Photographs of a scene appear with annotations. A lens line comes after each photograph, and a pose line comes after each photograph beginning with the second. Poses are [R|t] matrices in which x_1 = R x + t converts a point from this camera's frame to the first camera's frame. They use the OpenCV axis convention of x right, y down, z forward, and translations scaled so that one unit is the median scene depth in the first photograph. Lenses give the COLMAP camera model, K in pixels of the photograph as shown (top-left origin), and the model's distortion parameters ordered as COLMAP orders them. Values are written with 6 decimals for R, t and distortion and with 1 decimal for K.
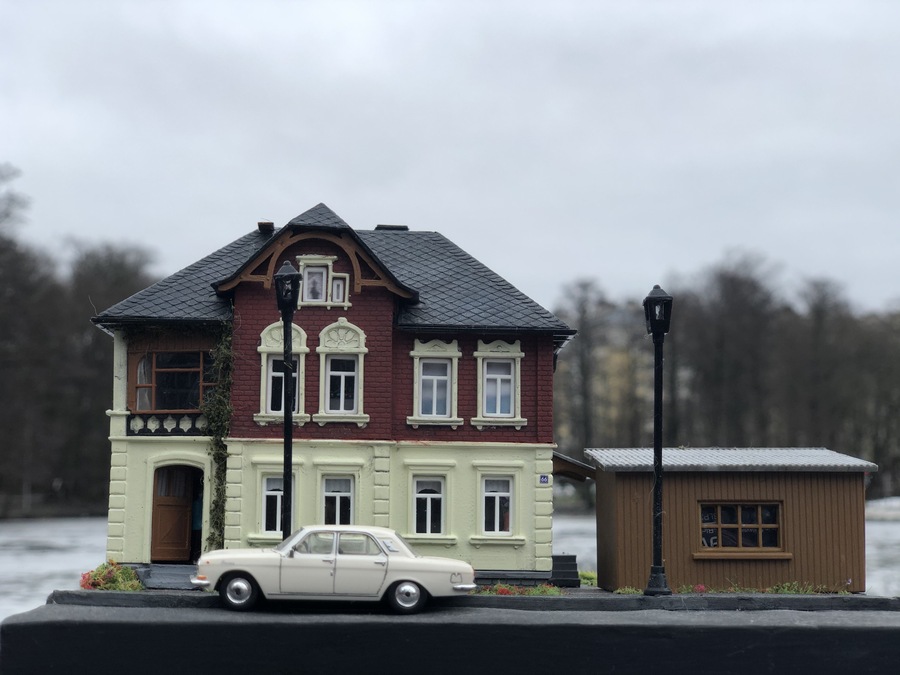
lens RADIAL K [[1392.6, 0, 450.4], [0, 1392.6, 342.0], [0, 0, 1]] dist [-0.166547, 0.850996]
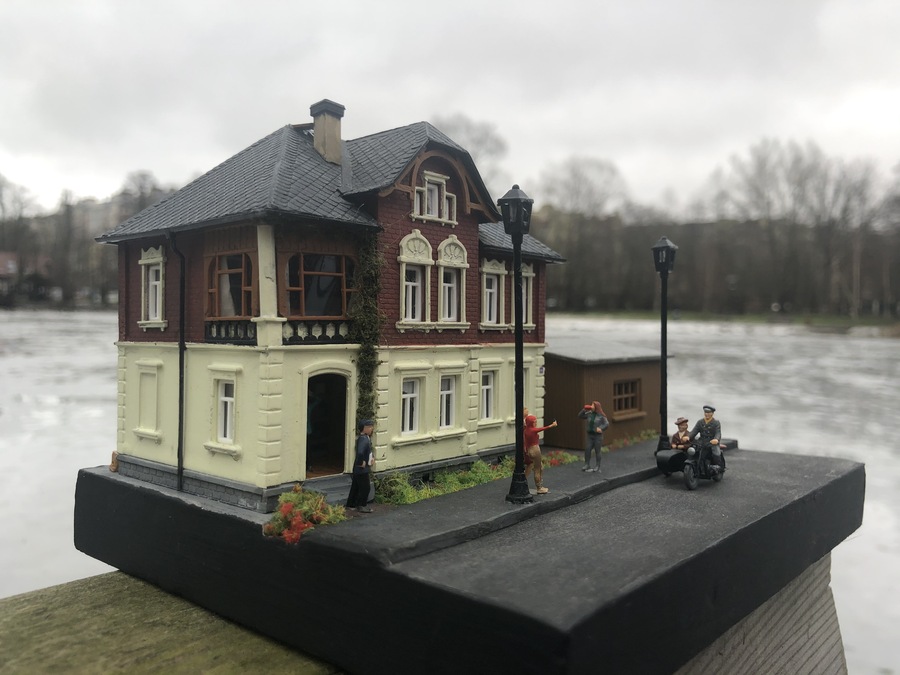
lens RADIAL K [[751.9, 0, 456.1], [0, 751.9, 327.9], [0, 0, 1]] dist [0.150871, -0.646886]
pose [[0.667760, -0.003258, 0.744370, -0.522887], [-0.101457, 0.990260, 0.095348, -0.001531], [-0.737430, -0.139191, 0.660925, 0.591154]]
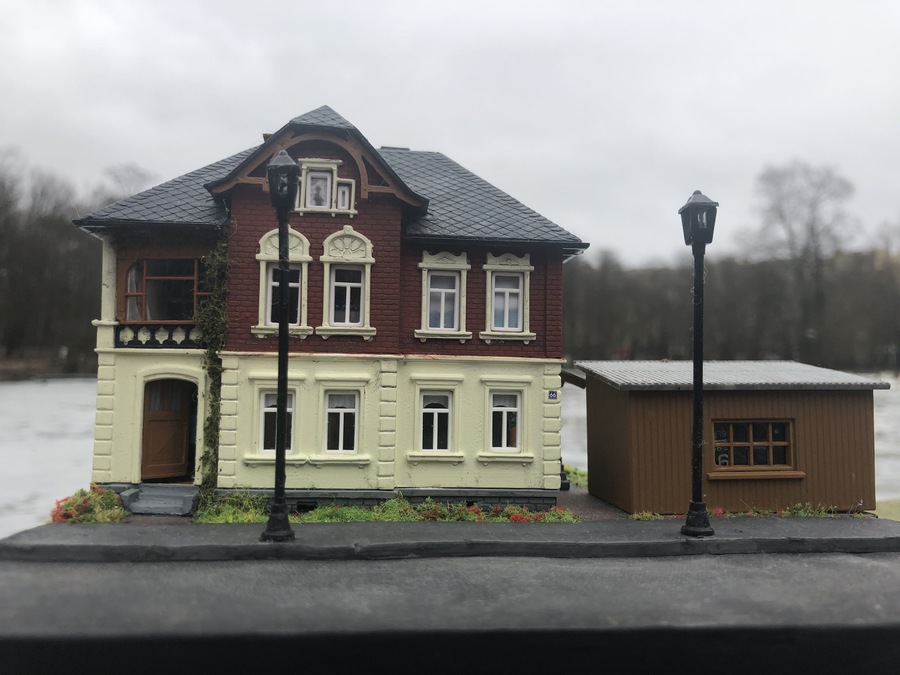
lens RADIAL K [[751.9, 0, 456.1], [0, 751.9, 327.9], [0, 0, 1]] dist [0.150871, -0.646886]
pose [[0.997772, 0.010887, 0.065825, -0.036949], [-0.015259, 0.997685, 0.066272, 0.016911], [-0.064951, -0.067129, 0.995628, 0.475089]]
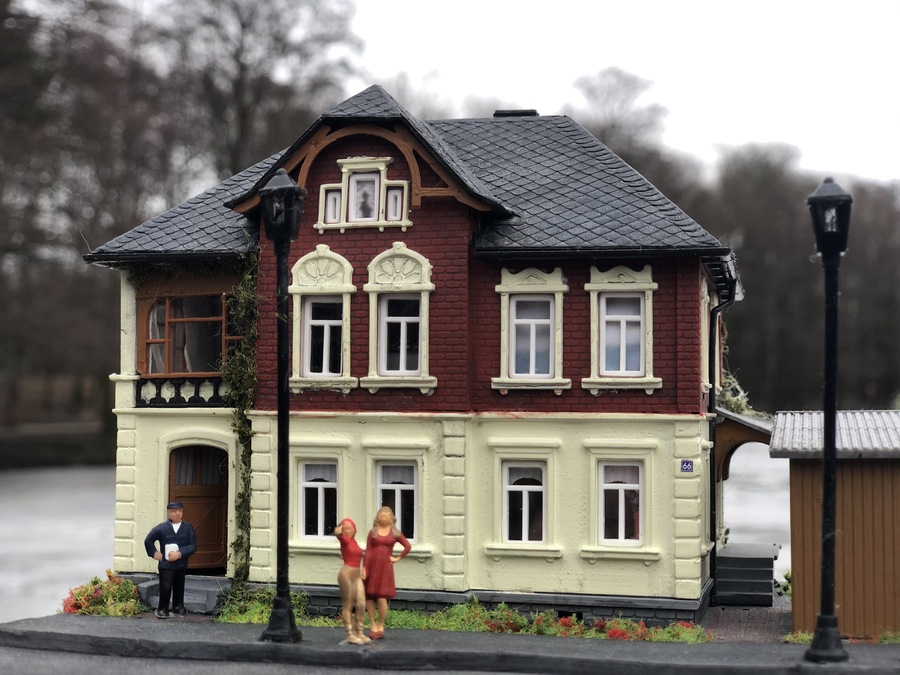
lens RADIAL K [[1397.0, 0, 449.6], [0, 1397.0, 325.7], [0, 0, 1]] dist [-0.214602, 0.805566]
pose [[0.963364, -0.020876, -0.267383, 0.139688], [0.037358, 0.997692, 0.056704, -0.014306], [0.265582, -0.064615, 0.961920, 0.309909]]
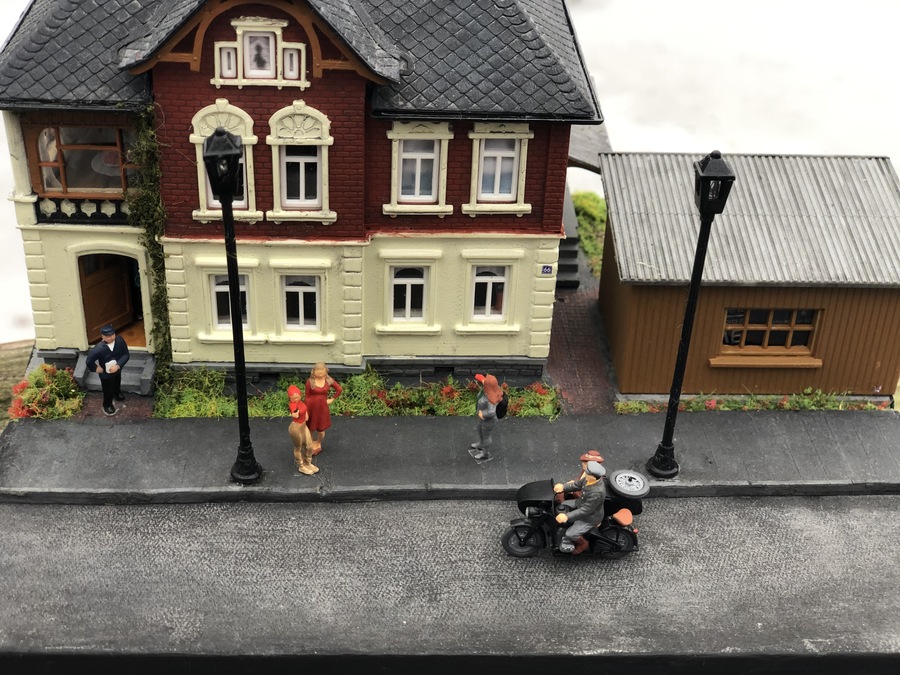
lens RADIAL K [[1403.1, 0, 447.9], [0, 1403.1, 337.0], [0, 0, 1]] dist [-0.043868, -0.004960]
pose [[0.999521, 0.020453, 0.023236, -0.011076], [-0.030752, 0.742046, 0.669643, -0.437345], [-0.003546, -0.670037, 0.742320, 0.344708]]
